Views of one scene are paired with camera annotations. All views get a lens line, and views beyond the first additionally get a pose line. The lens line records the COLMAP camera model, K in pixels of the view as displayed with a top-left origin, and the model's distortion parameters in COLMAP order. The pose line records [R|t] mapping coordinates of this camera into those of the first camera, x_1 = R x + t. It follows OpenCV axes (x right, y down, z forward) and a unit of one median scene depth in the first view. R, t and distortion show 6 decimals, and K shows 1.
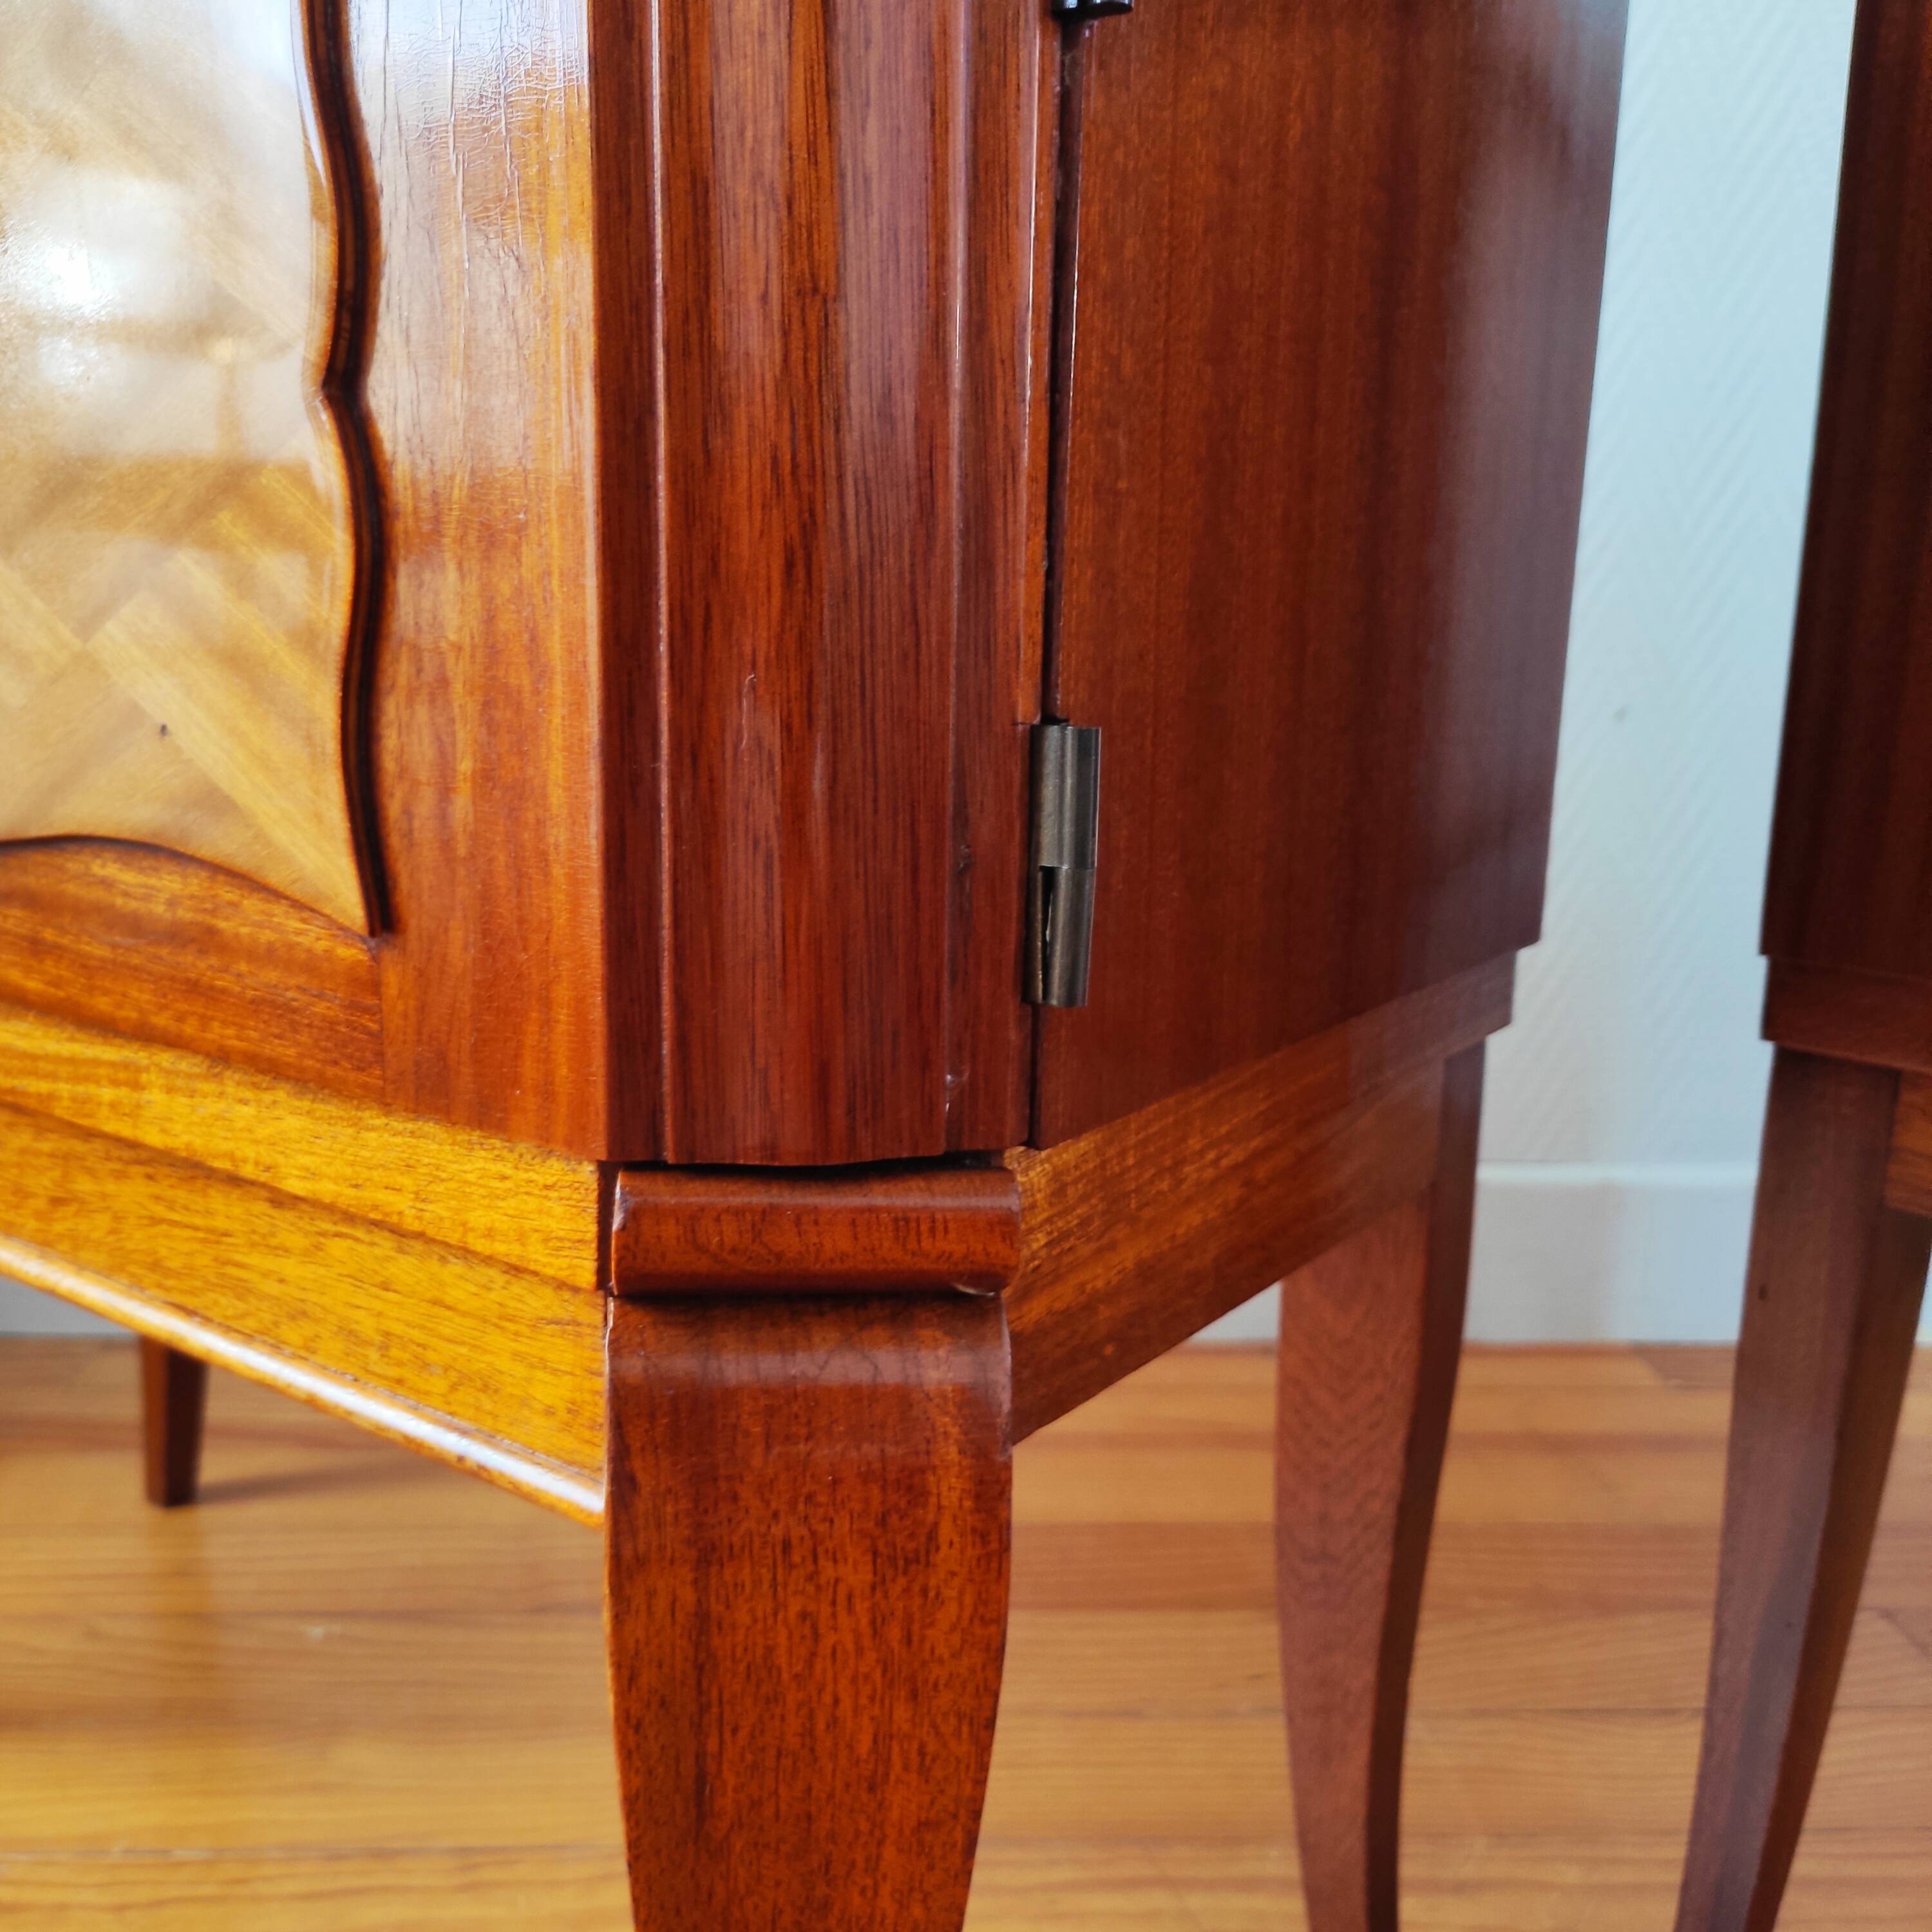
lens RADIAL K [[1926.0, 0, 930.1], [0, 1926.0, 961.4], [0, 0, 1]] dist [0.035789, 0.000000]
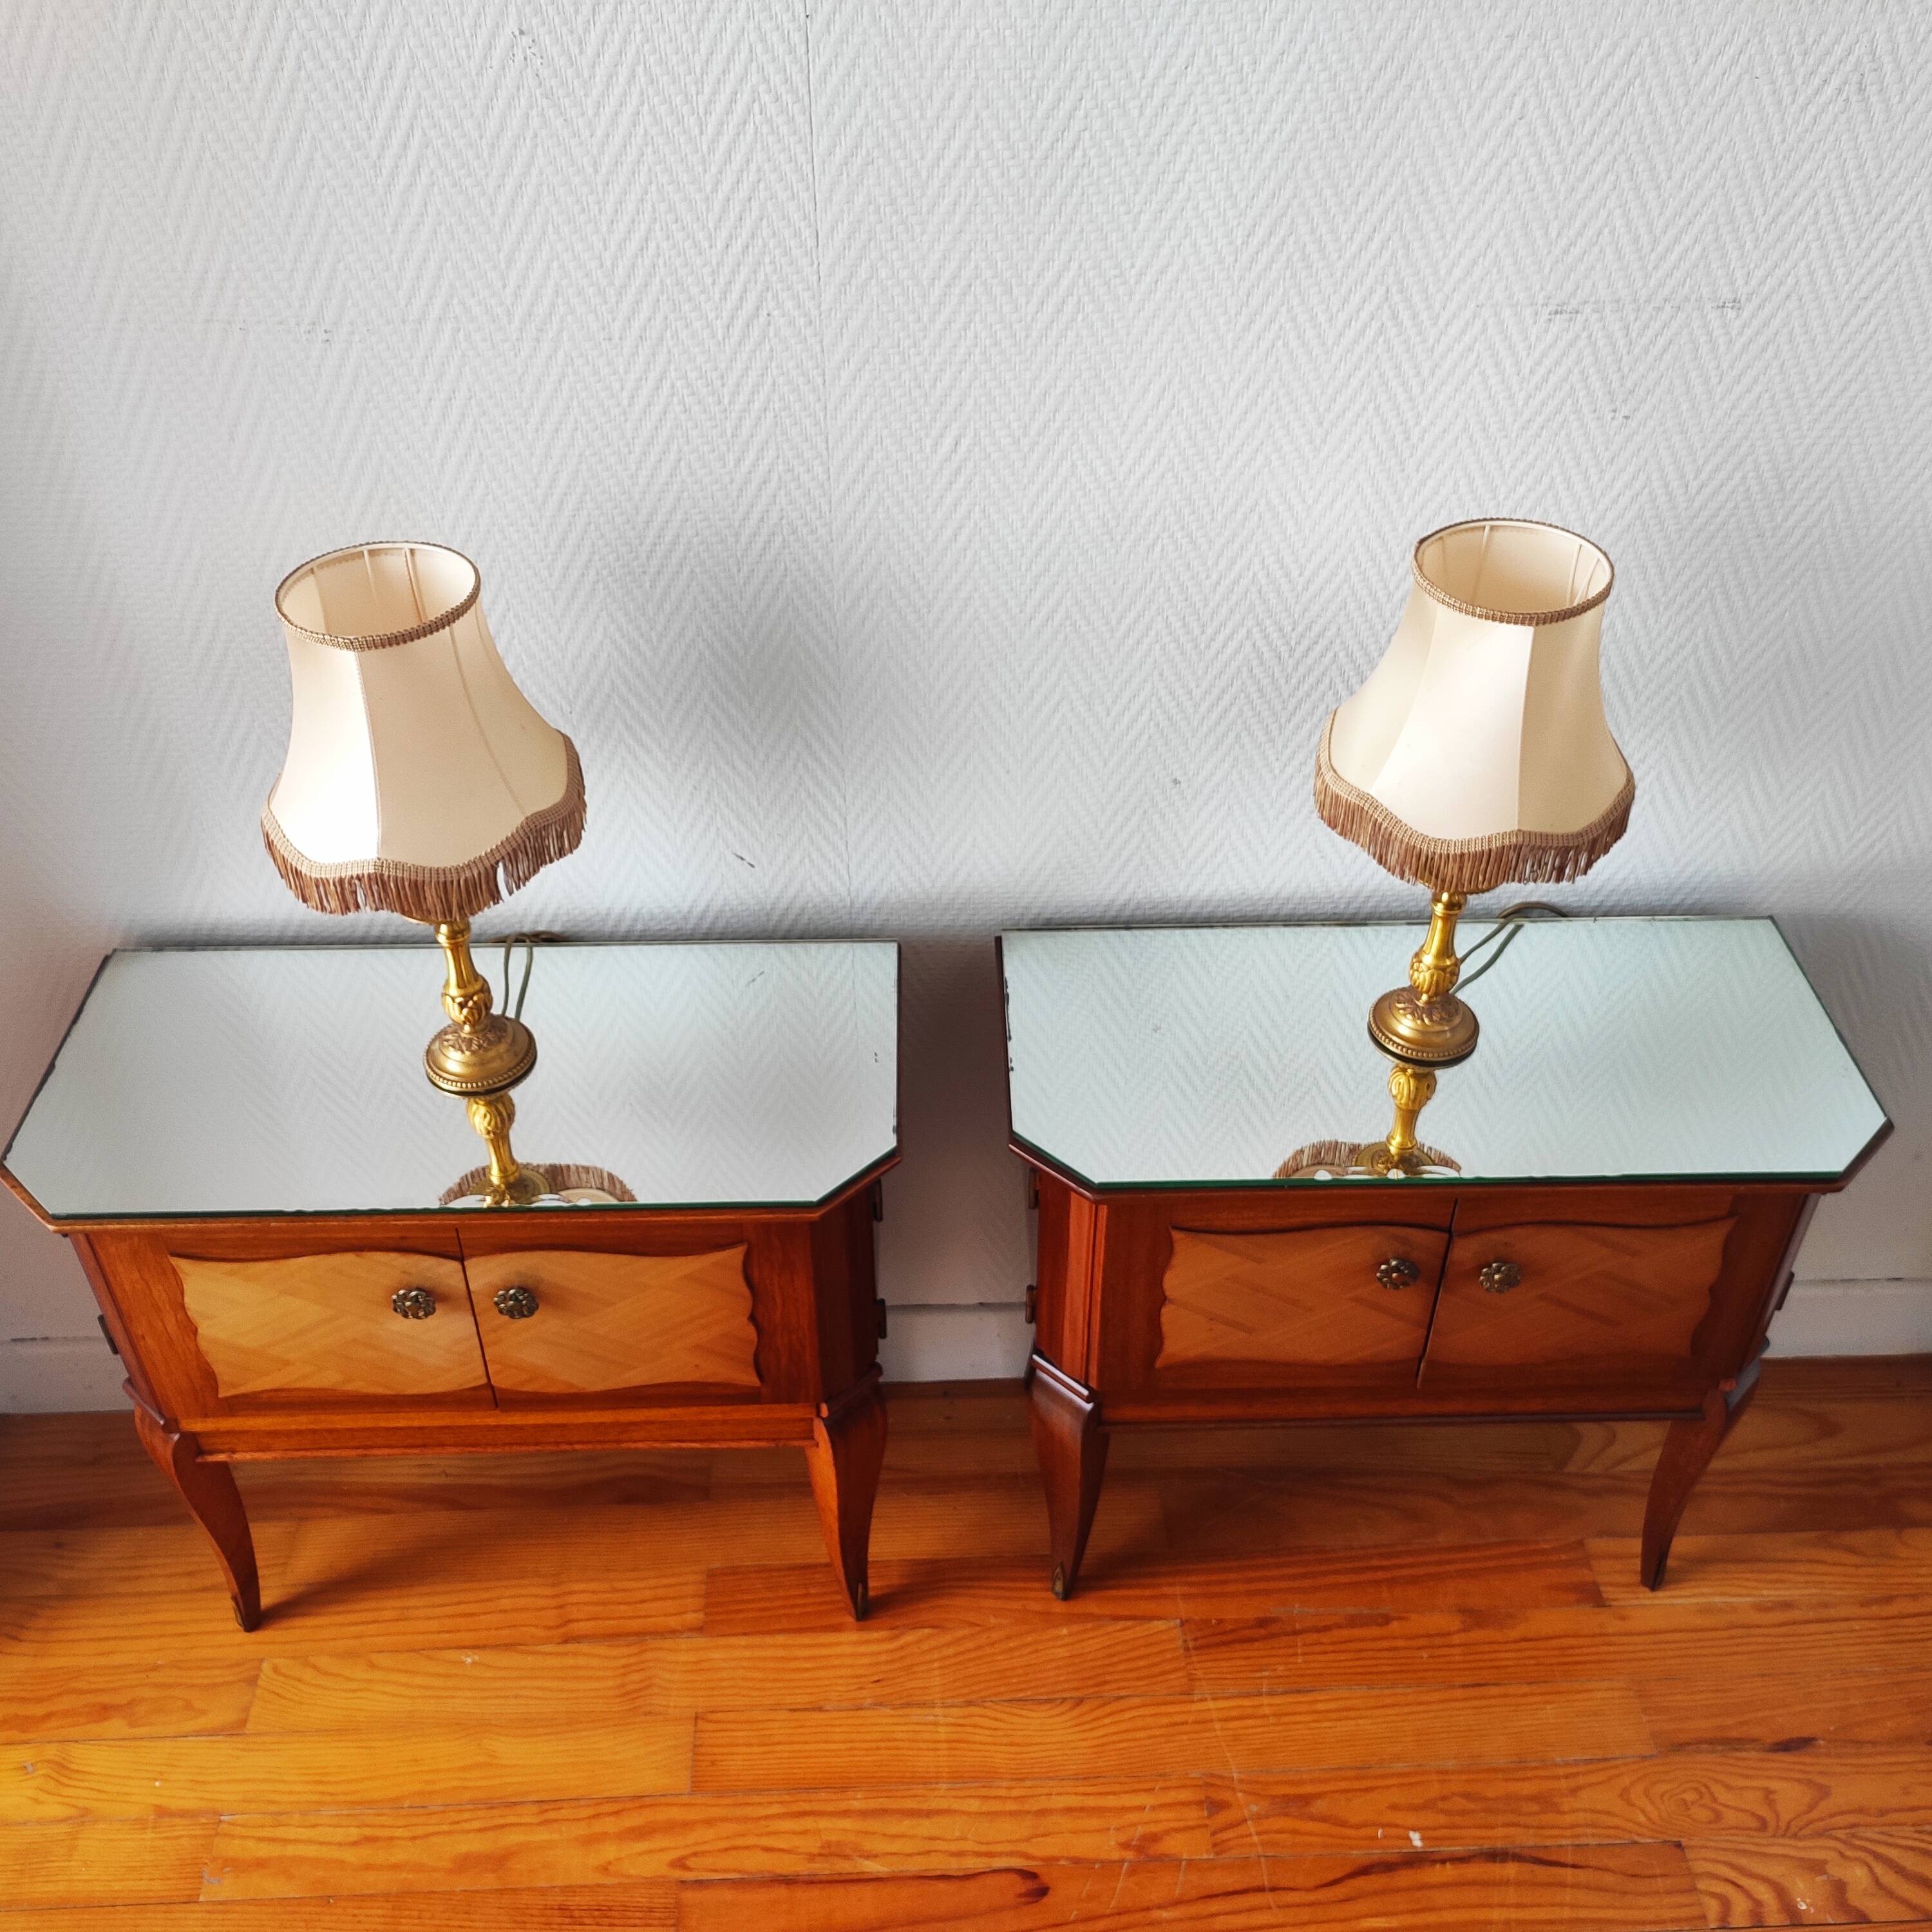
lens RADIAL K [[1926.0, 0, 962.6], [0, 1926.0, 954.5], [0, 0, 1]] dist [0.035789, 0.000000]
pose [[0.999612, -0.014728, -0.023643, 0.751372], [0.023962, 0.887447, 0.460287, -3.258290], [0.014203, -0.460675, 0.887455, -1.427554]]
